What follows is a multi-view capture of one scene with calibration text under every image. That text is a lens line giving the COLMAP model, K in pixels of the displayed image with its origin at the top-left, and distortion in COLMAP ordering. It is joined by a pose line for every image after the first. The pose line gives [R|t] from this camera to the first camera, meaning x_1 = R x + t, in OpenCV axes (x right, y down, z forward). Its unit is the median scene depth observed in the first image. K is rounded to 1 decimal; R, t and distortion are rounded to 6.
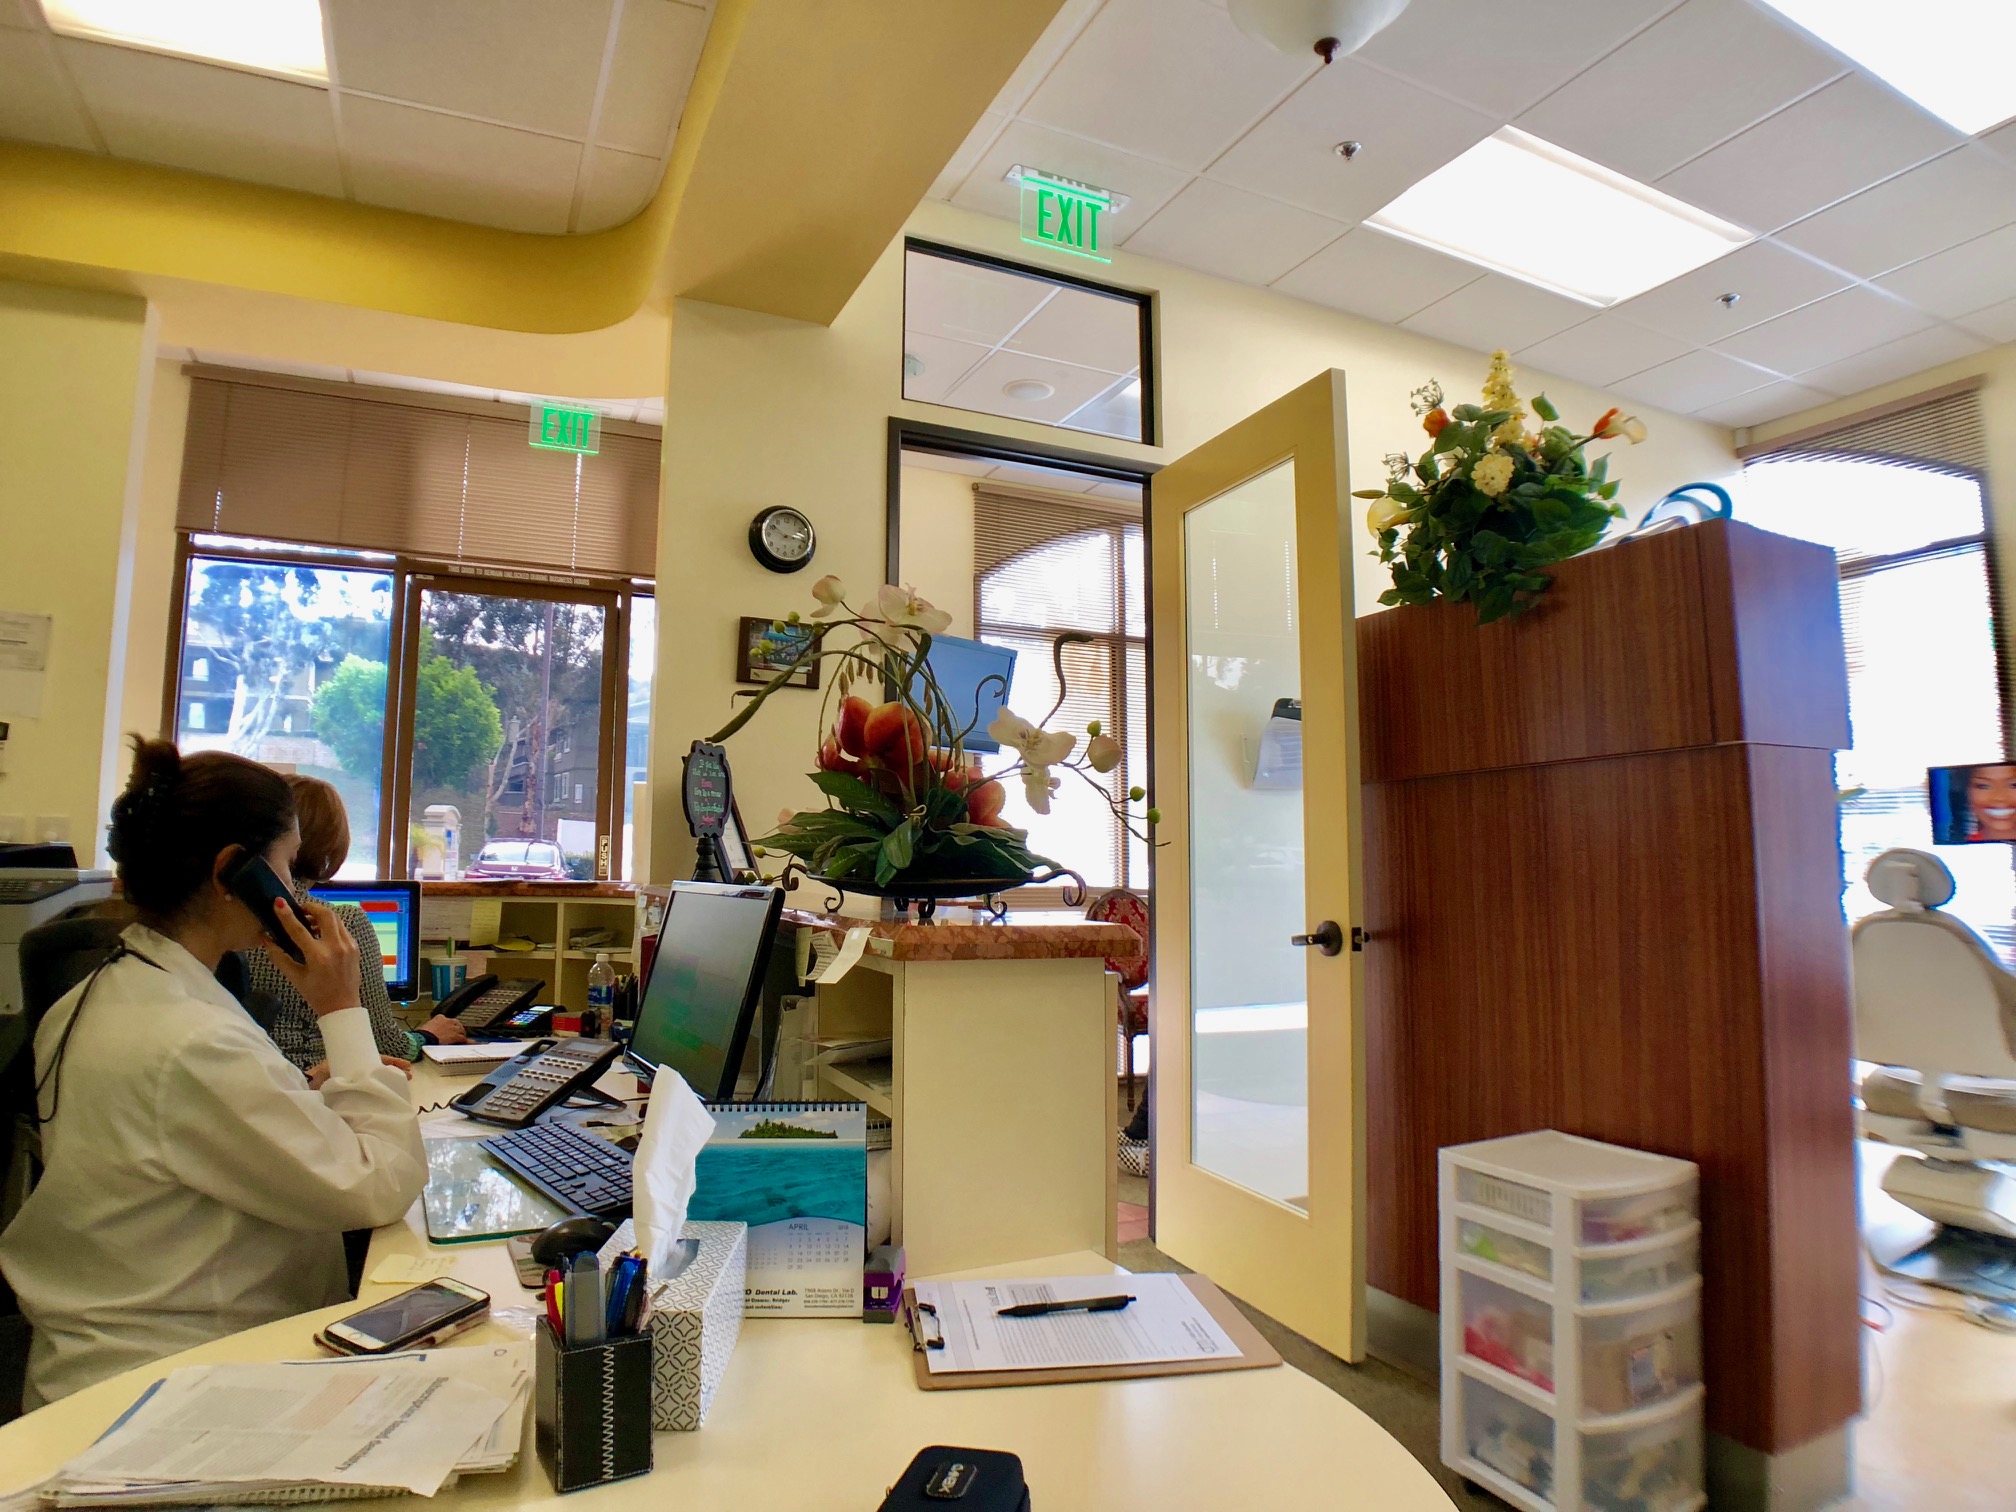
lens RADIAL K [[1133.1, 0, 1013.5], [0, 1133.1, 735.1], [0, 0, 1]] dist [-0.080752, 0.004425]
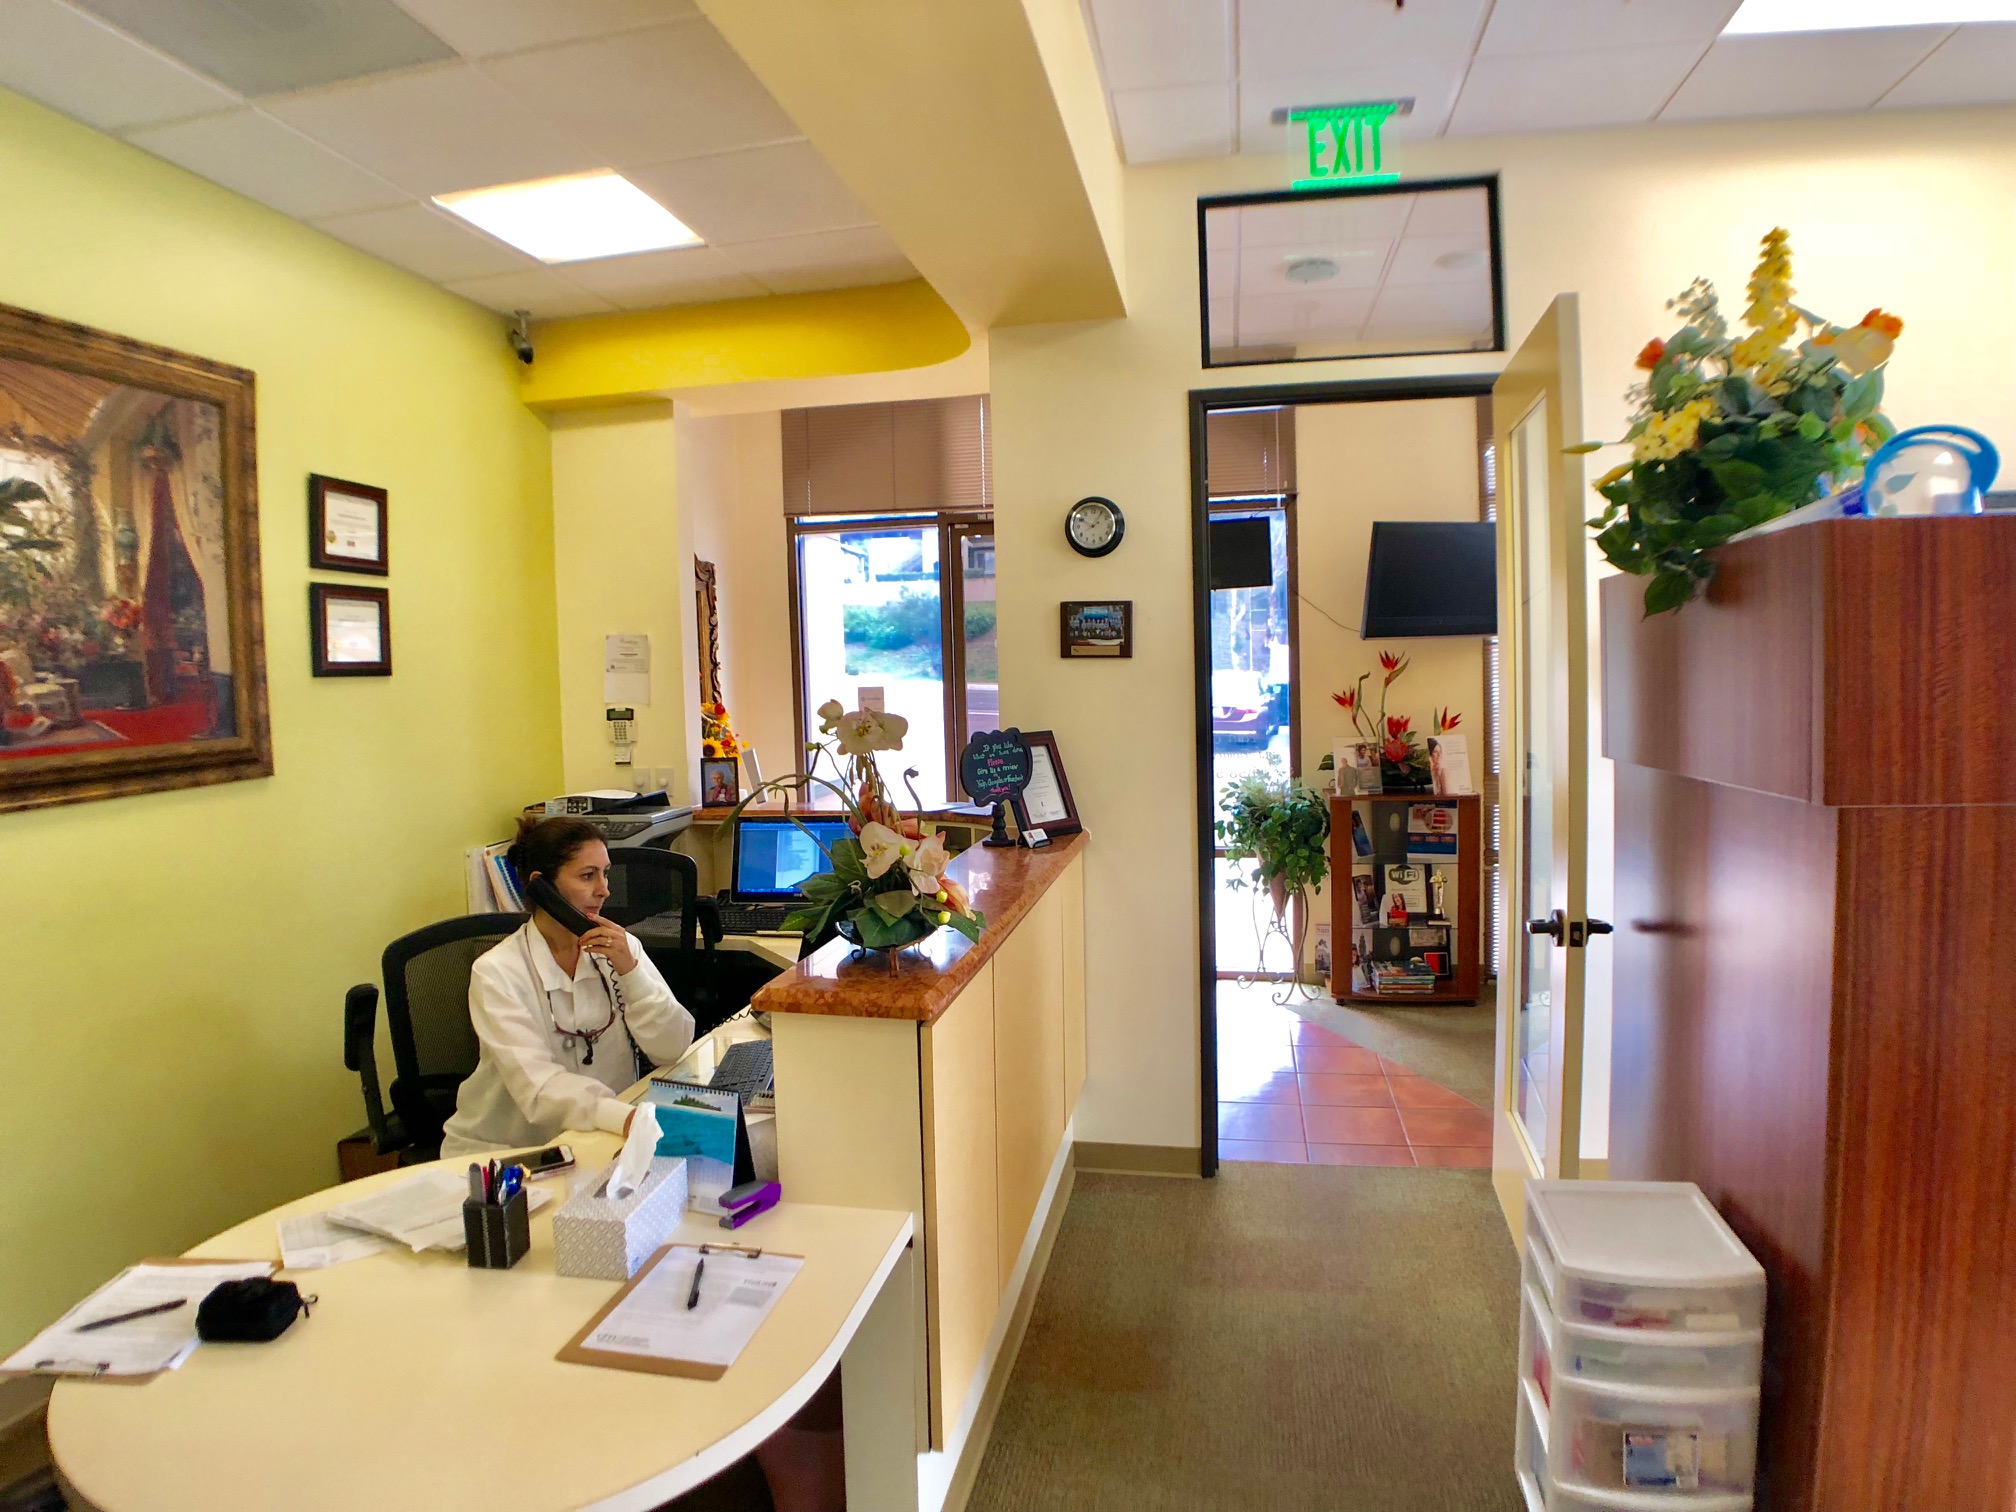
lens RADIAL K [[1144.6, 0, 1053.3], [0, 1144.6, 725.8], [0, 0, 1]] dist [-0.084502, 0.012618]
pose [[0.816642, 0.008135, -0.577088, 0.386061], [0.085737, 0.987096, 0.135241, -0.122326], [0.570741, -0.159922, 0.805407, 0.017705]]
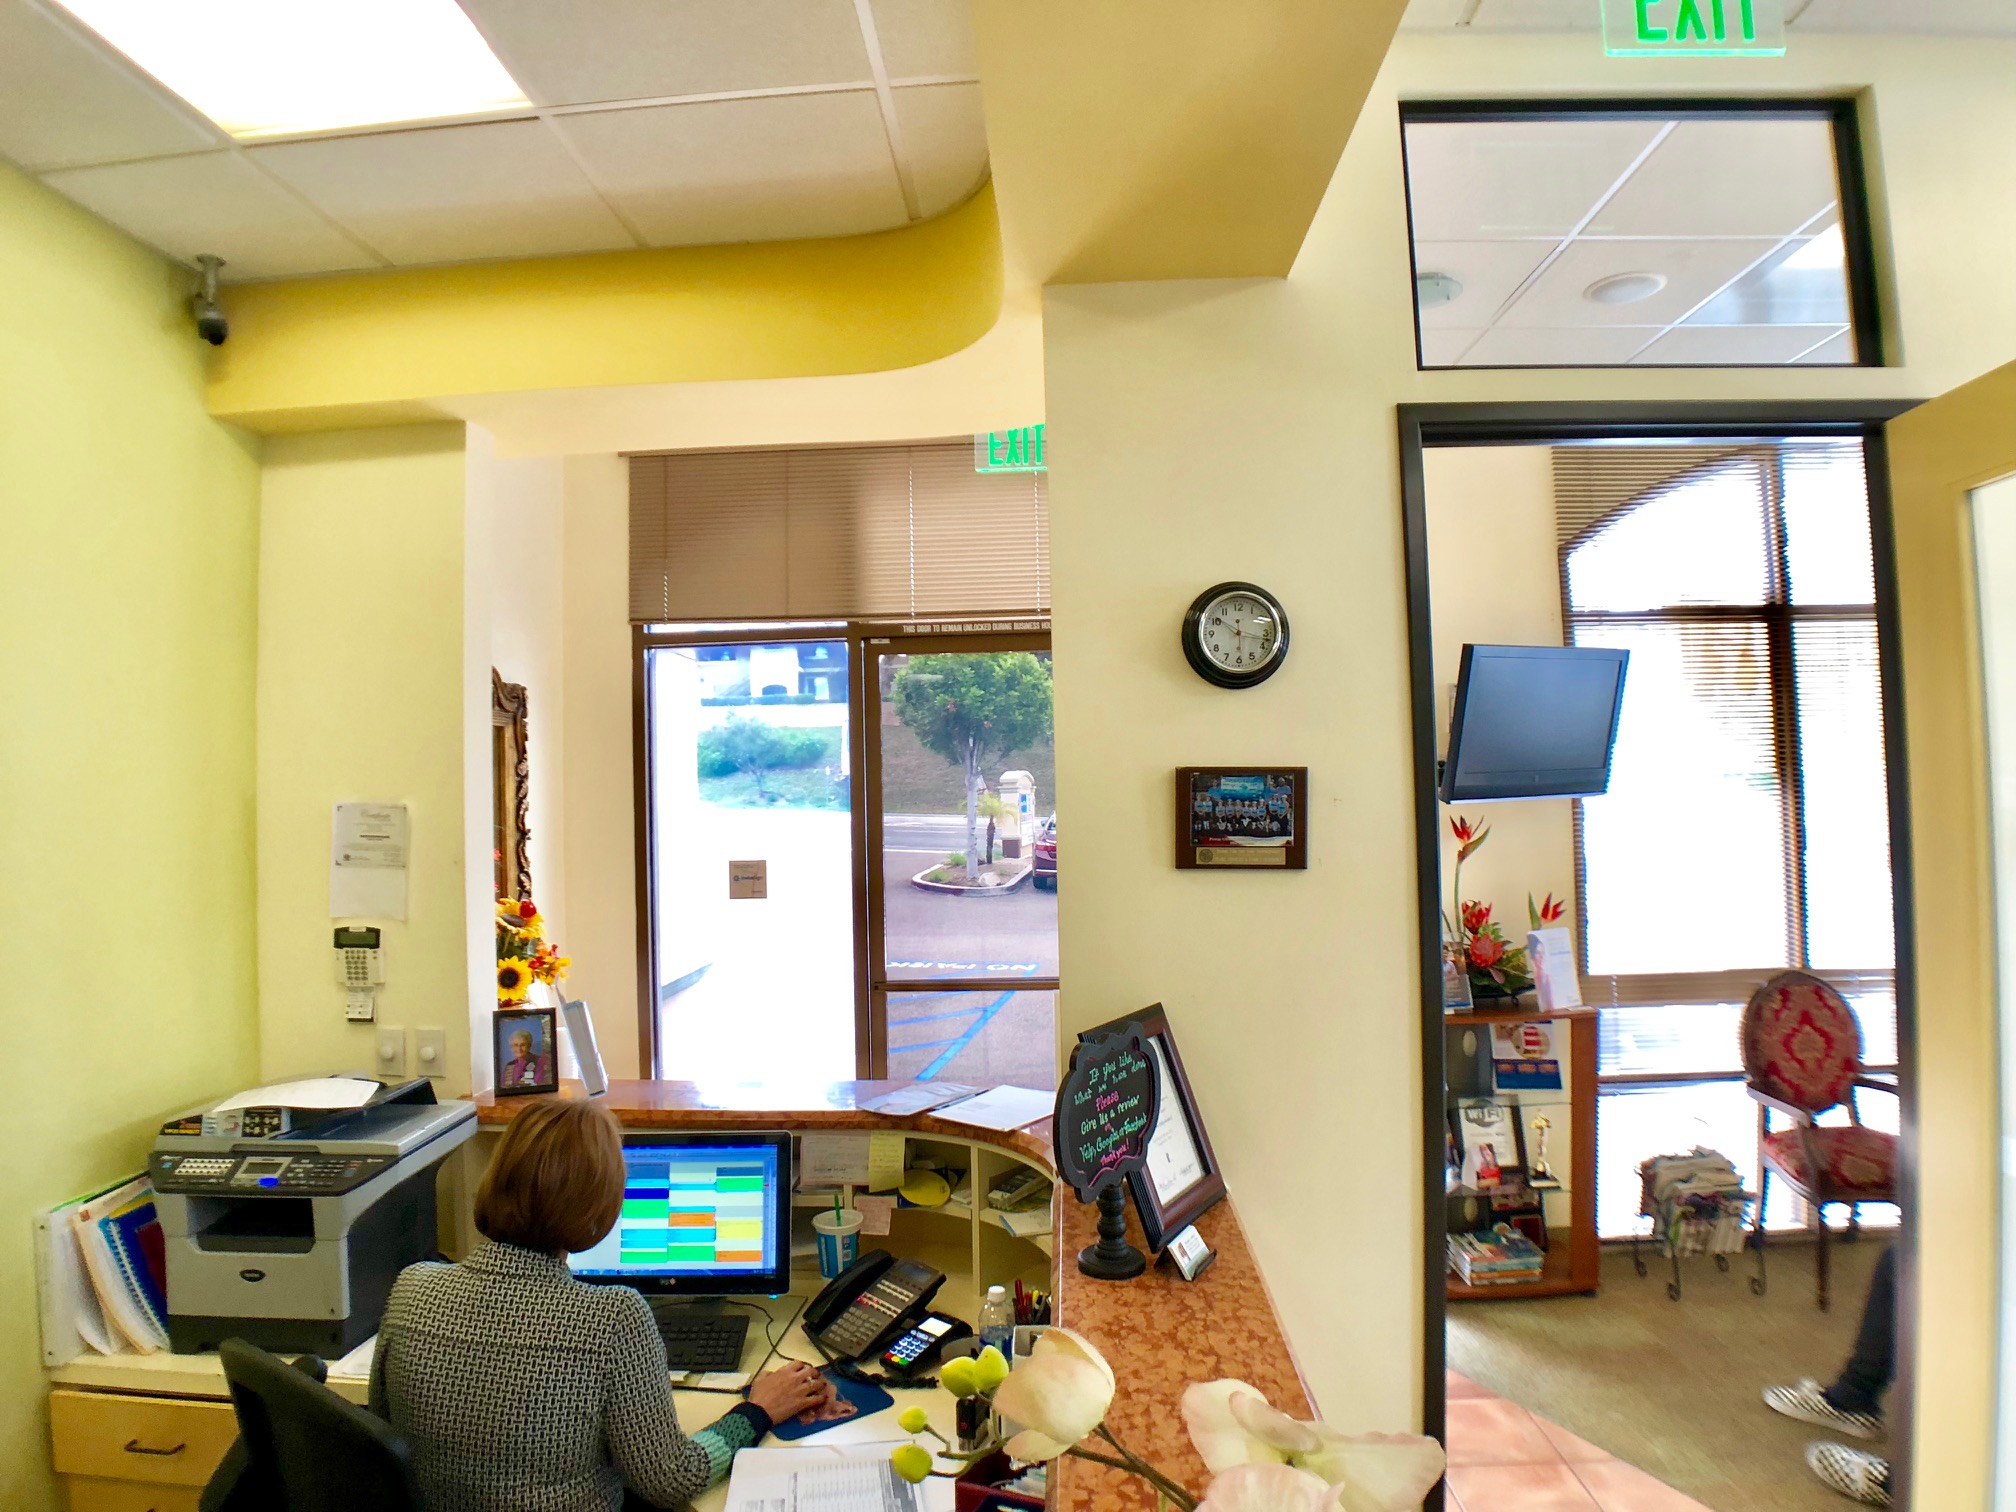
lens RADIAL K [[1144.6, 0, 1016.8], [0, 1144.6, 737.8], [0, 0, 1]] dist [-0.084502, 0.012618]
pose [[0.881110, -0.042885, -0.470964, -0.011608], [0.073509, 0.996195, 0.046814, -0.140945], [0.467164, -0.075868, 0.880910, 0.336545]]
